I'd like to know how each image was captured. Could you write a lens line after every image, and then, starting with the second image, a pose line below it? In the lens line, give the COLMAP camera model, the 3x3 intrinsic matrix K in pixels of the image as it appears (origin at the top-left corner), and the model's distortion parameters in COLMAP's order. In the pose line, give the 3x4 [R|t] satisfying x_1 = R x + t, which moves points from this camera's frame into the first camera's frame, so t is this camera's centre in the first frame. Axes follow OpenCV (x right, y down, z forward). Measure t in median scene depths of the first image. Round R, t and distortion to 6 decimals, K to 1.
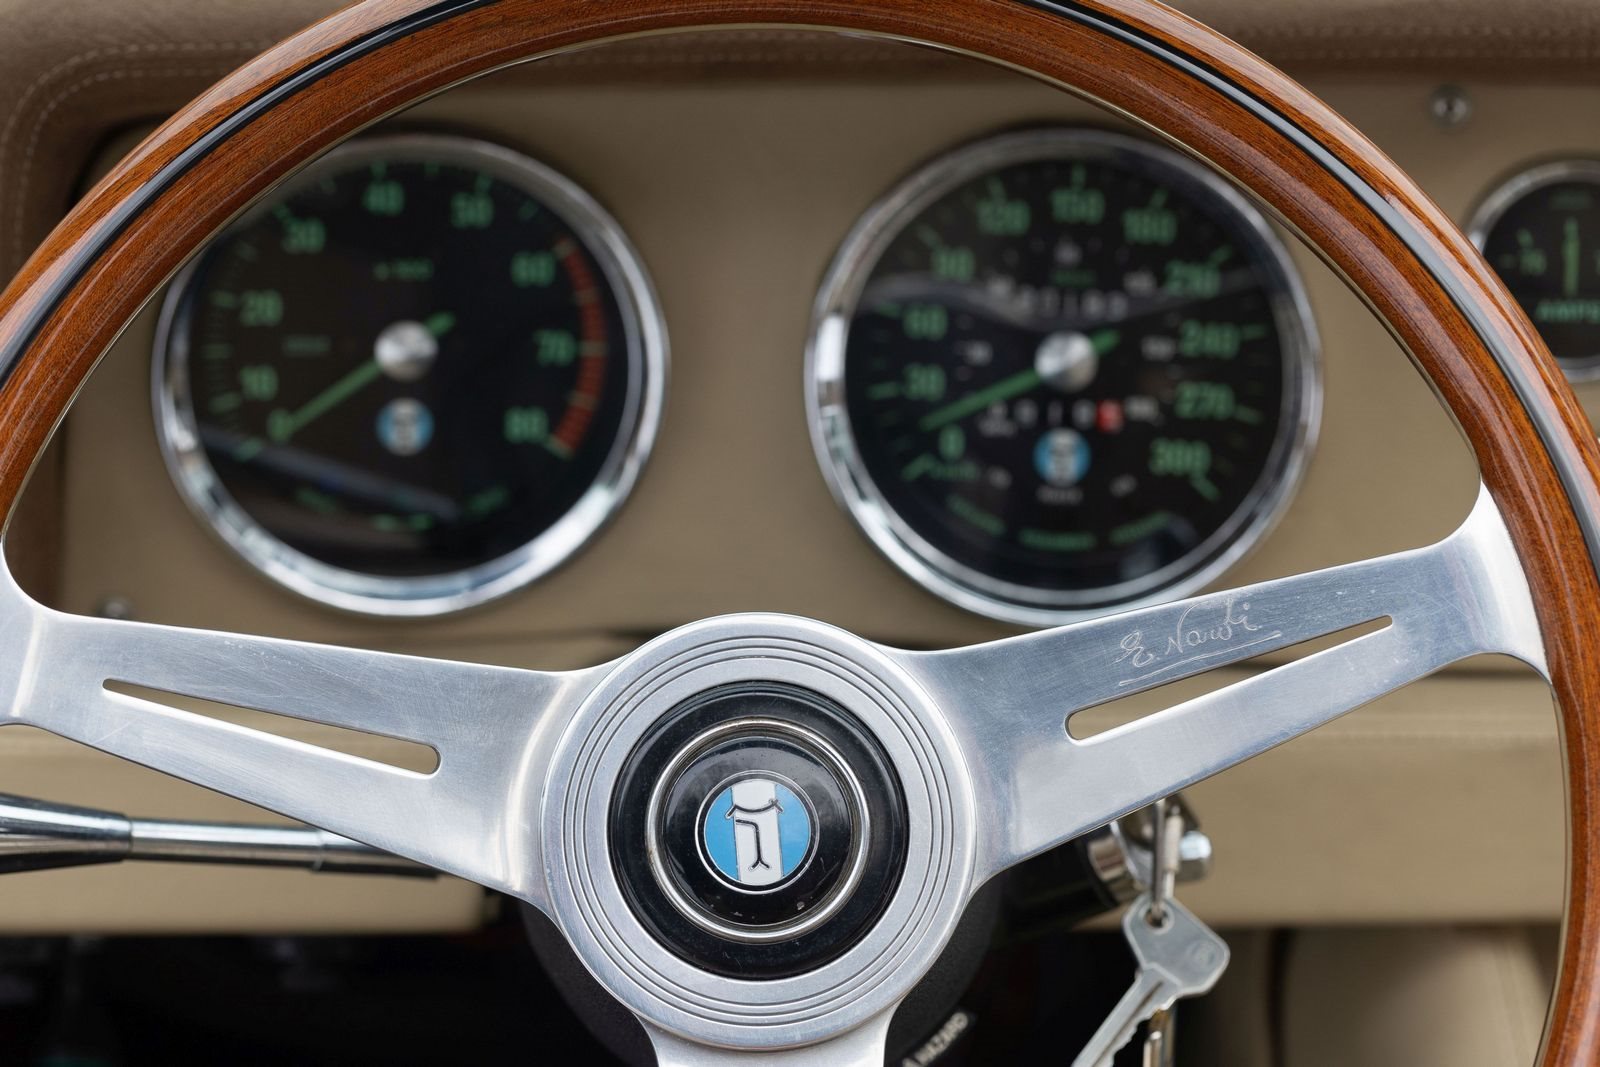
lens RADIAL K [[4708.6, 0, 804.4], [0, 4708.6, 527.0], [0, 0, 1]] dist [-0.037307, 0.000000]
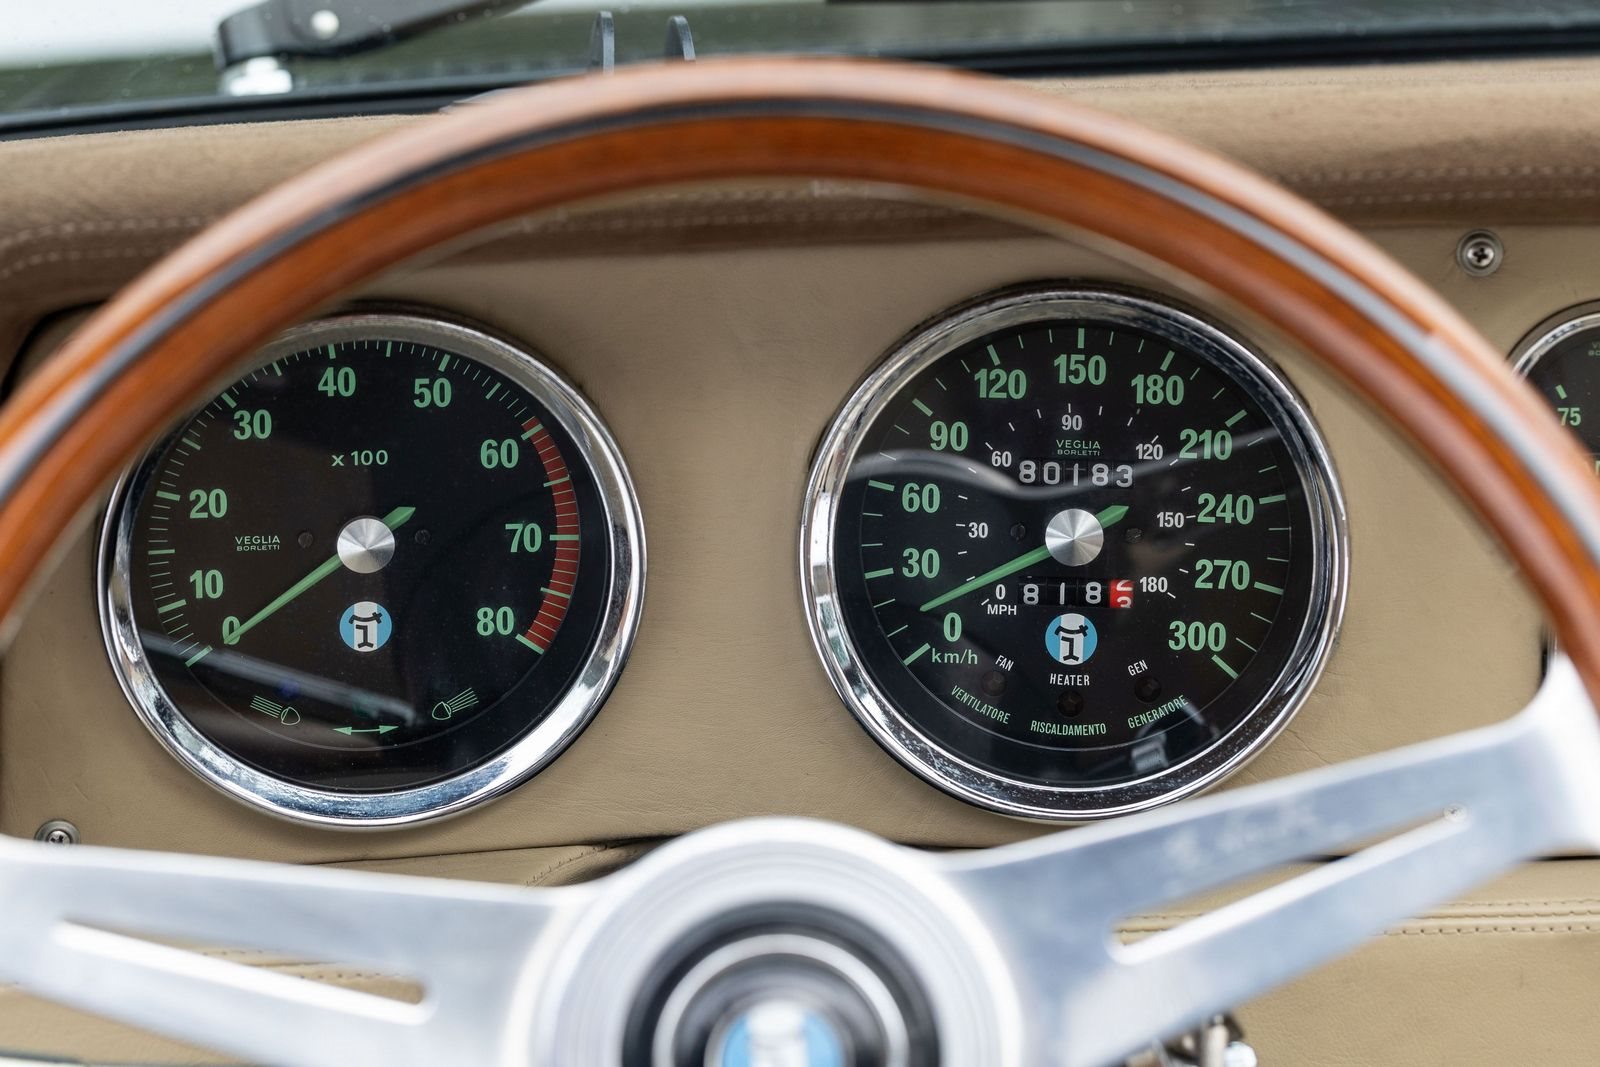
lens RADIAL K [[4708.6, 0, 790.9], [0, 4708.6, 542.5], [0, 0, 1]] dist [-0.037307, 0.000000]
pose [[0.999414, -0.028020, 0.019659, -0.019061], [0.028642, 0.999075, -0.032071, -0.005779], [-0.018743, 0.032615, 0.999292, 0.069589]]
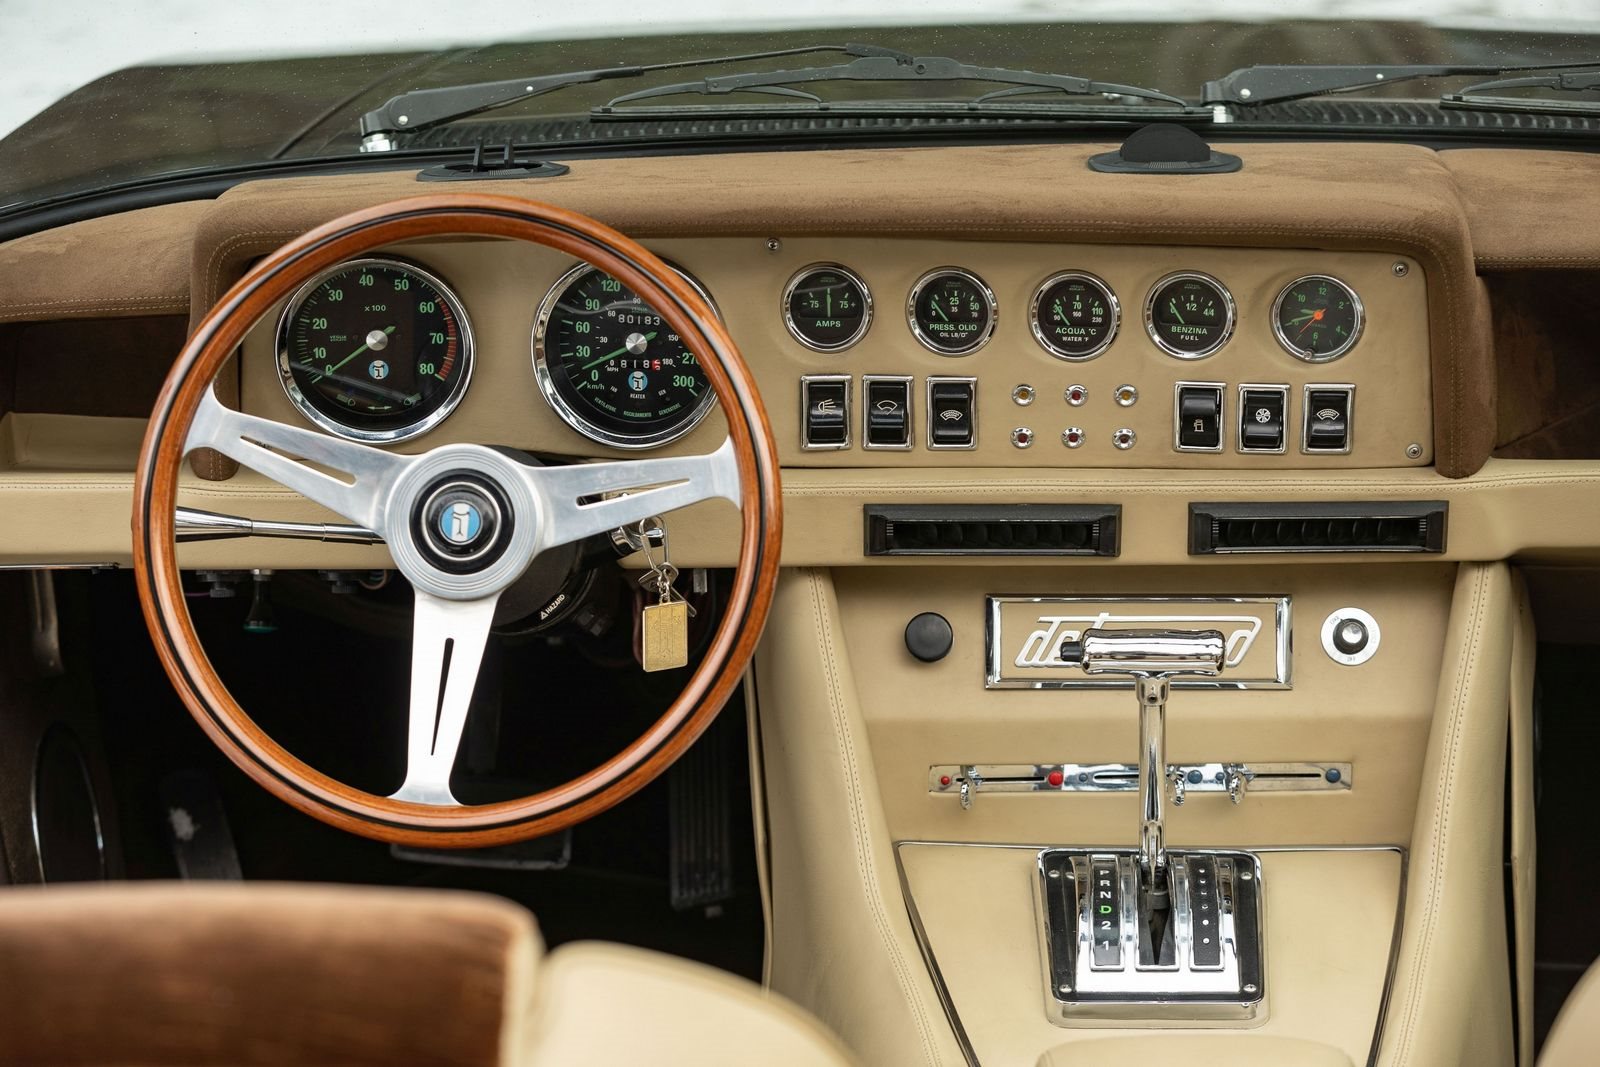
lens RADIAL K [[3861.5, 0, 801.3], [0, 3861.5, 531.0], [0, 0, 1]] dist [-0.077695, 0.000000]
pose [[0.995871, 0.001081, -0.090770, 0.334896], [0.002894, 0.999043, 0.043650, -0.025119], [0.090731, -0.043732, 0.994915, -1.059019]]
